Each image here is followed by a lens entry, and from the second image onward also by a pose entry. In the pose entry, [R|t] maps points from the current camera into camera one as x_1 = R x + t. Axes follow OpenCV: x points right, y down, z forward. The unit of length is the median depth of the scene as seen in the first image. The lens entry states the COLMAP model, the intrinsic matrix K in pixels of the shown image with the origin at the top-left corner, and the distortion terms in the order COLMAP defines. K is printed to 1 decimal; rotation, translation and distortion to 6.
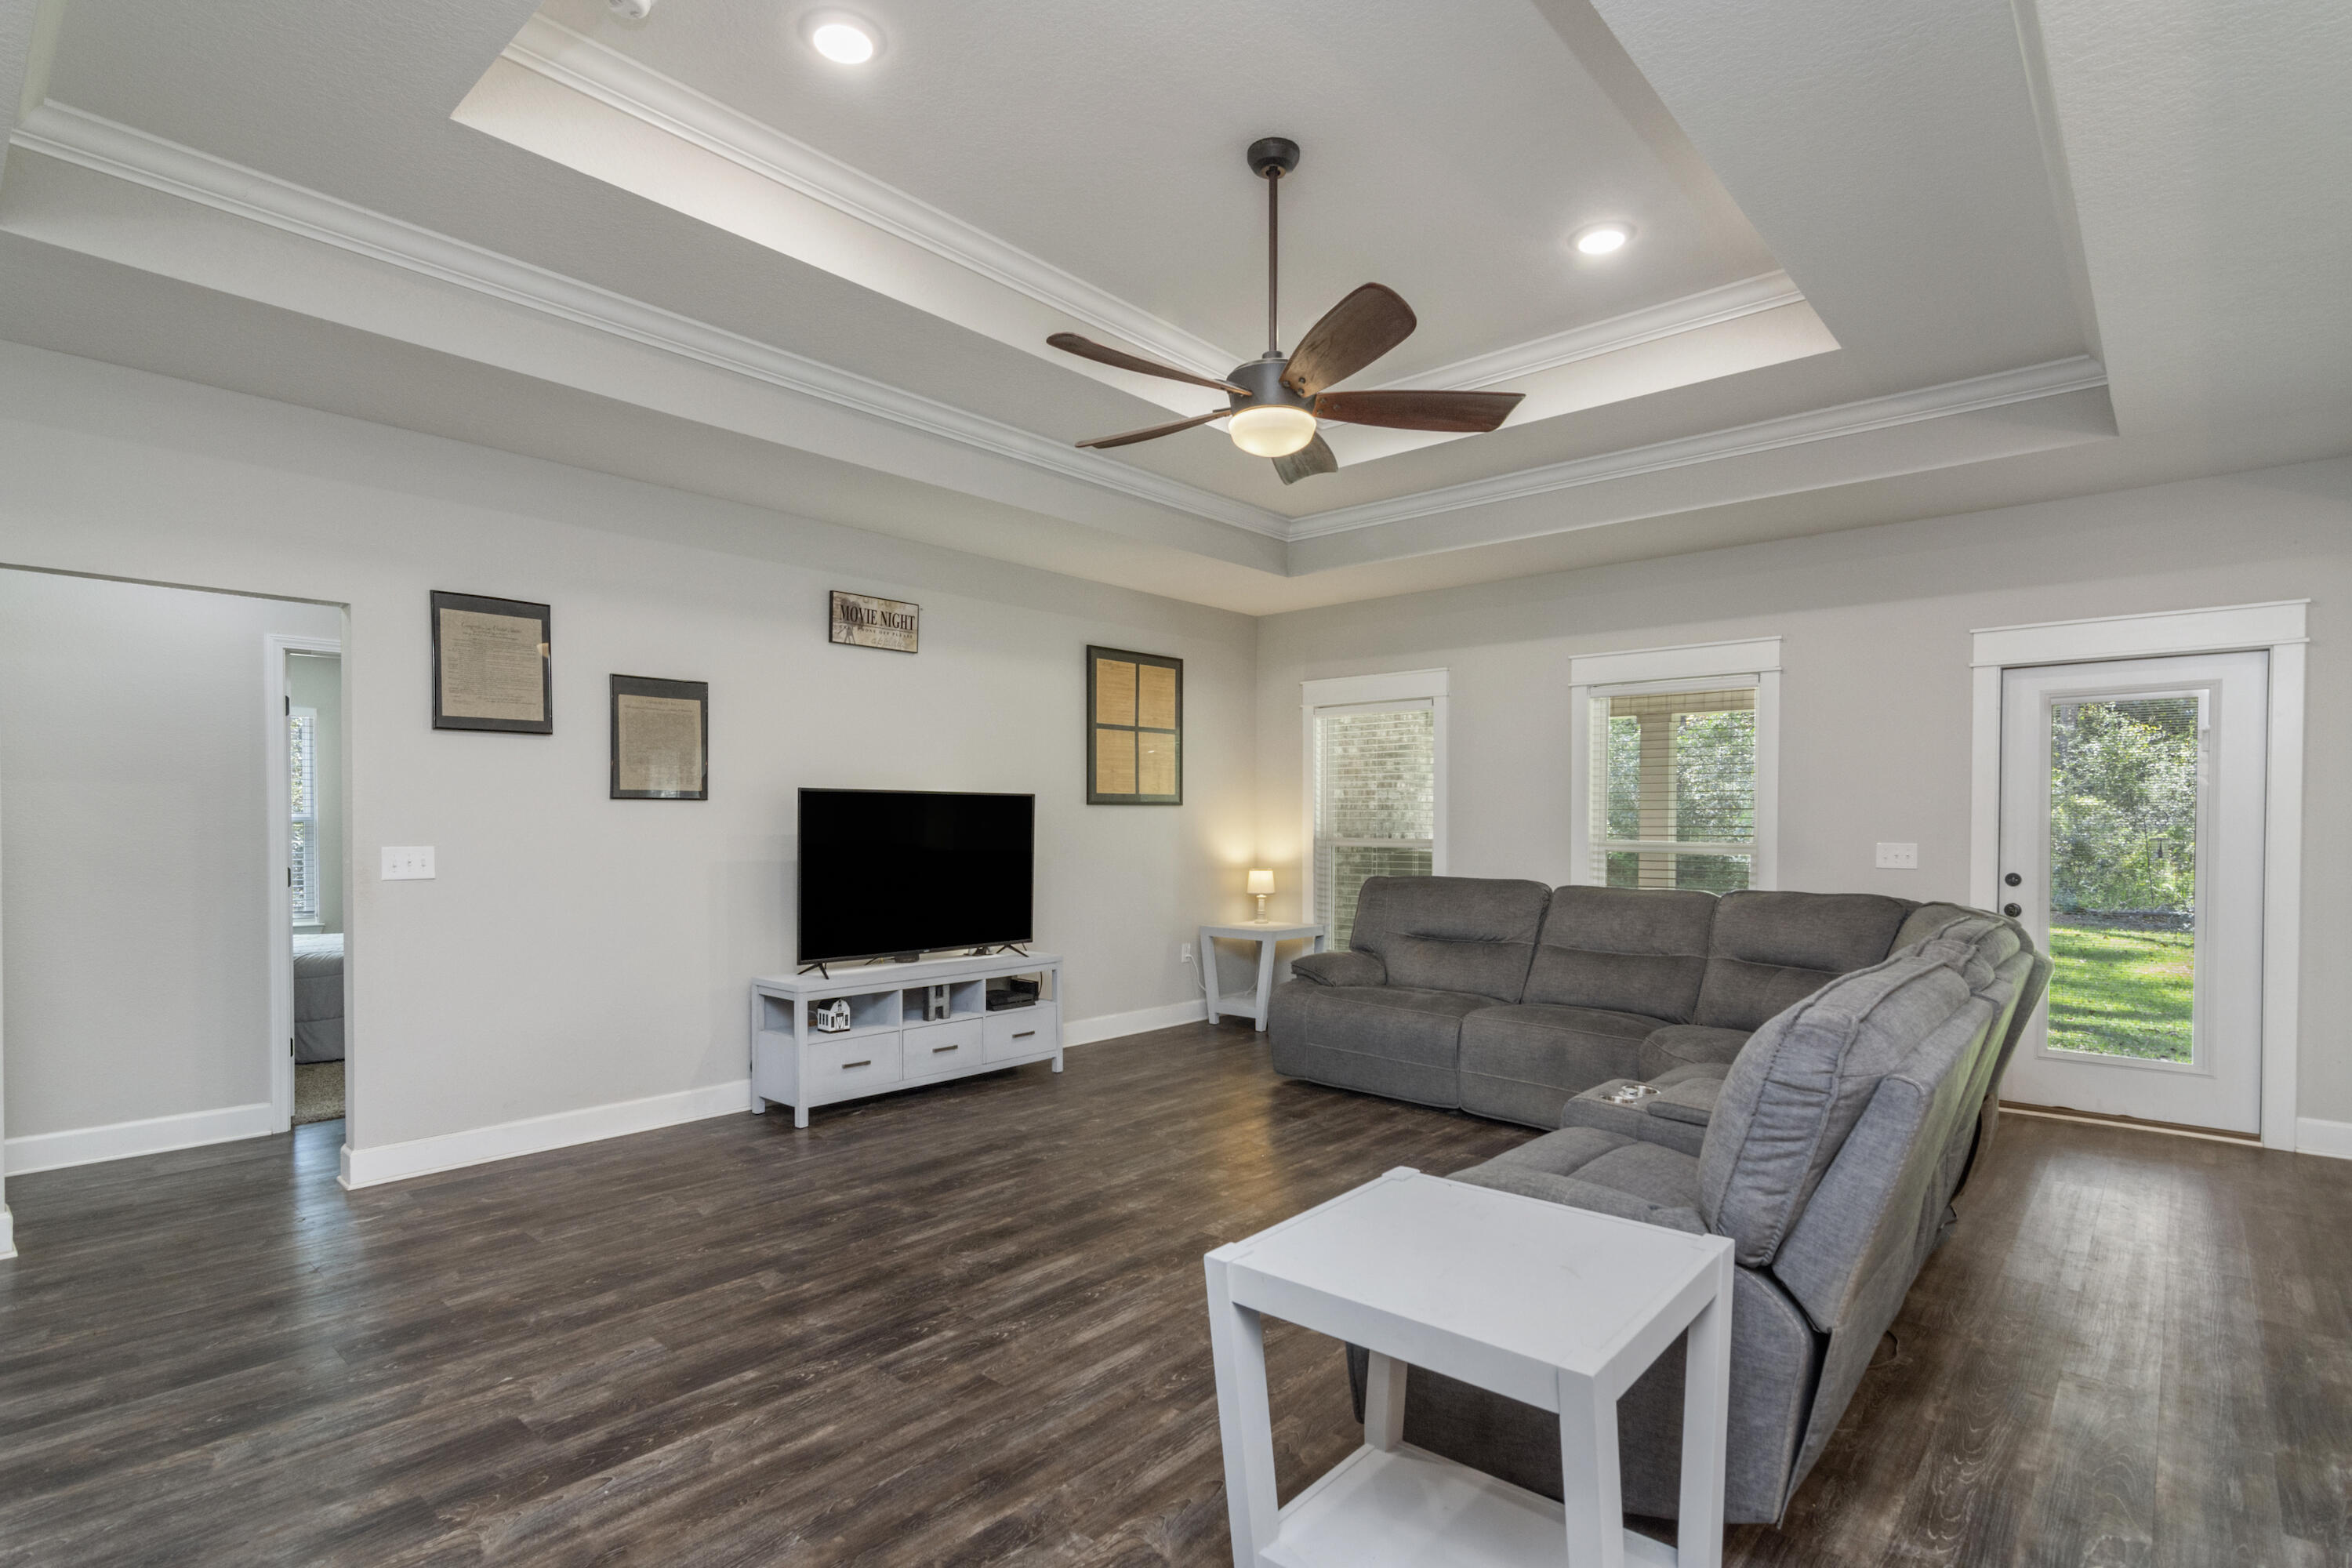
lens RADIAL K [[1155.5, 0, 1163.8], [0, 1155.5, 841.3], [0, 0, 1]] dist [-0.000917, 0.000173]
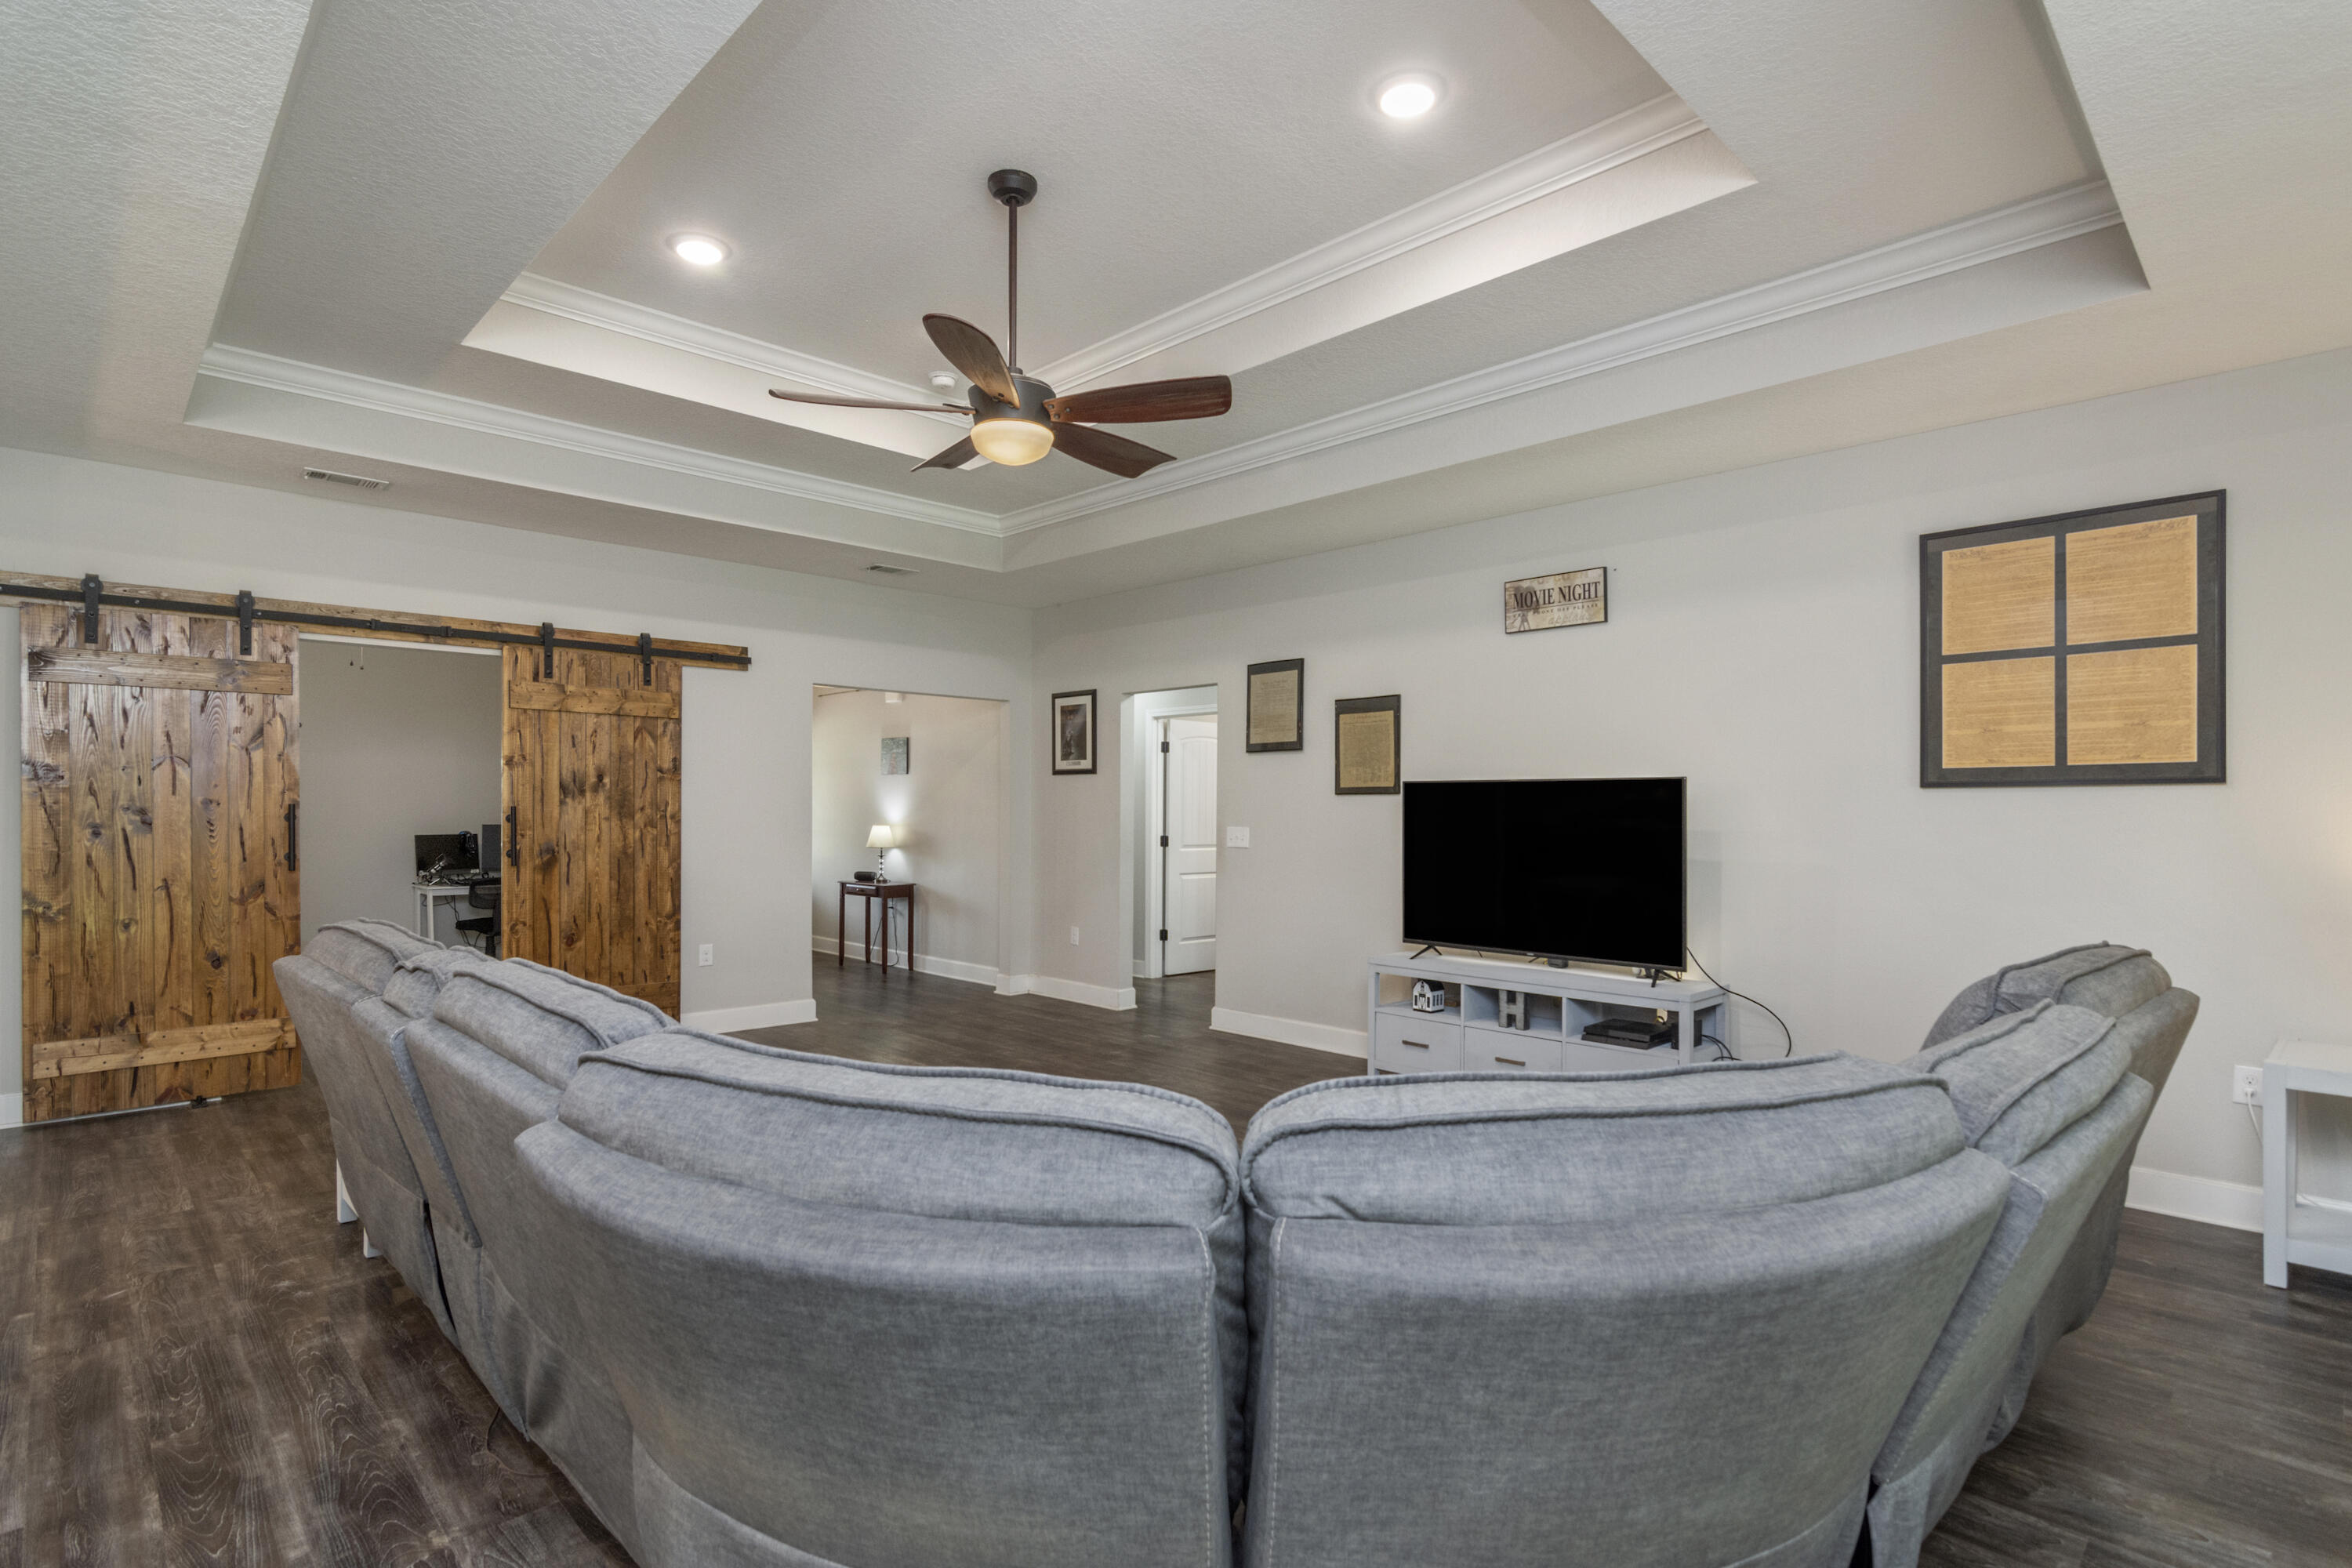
lens RADIAL K [[1155.5, 0, 1174.7], [0, 1155.5, 795.9], [0, 0, 1]] dist [-0.000917, 0.000173]
pose [[-0.077751, -0.017702, -0.996816, 0.711035], [-0.024267, 0.999580, -0.015859, -0.008302], [0.996677, 0.022956, -0.078148, 0.770116]]
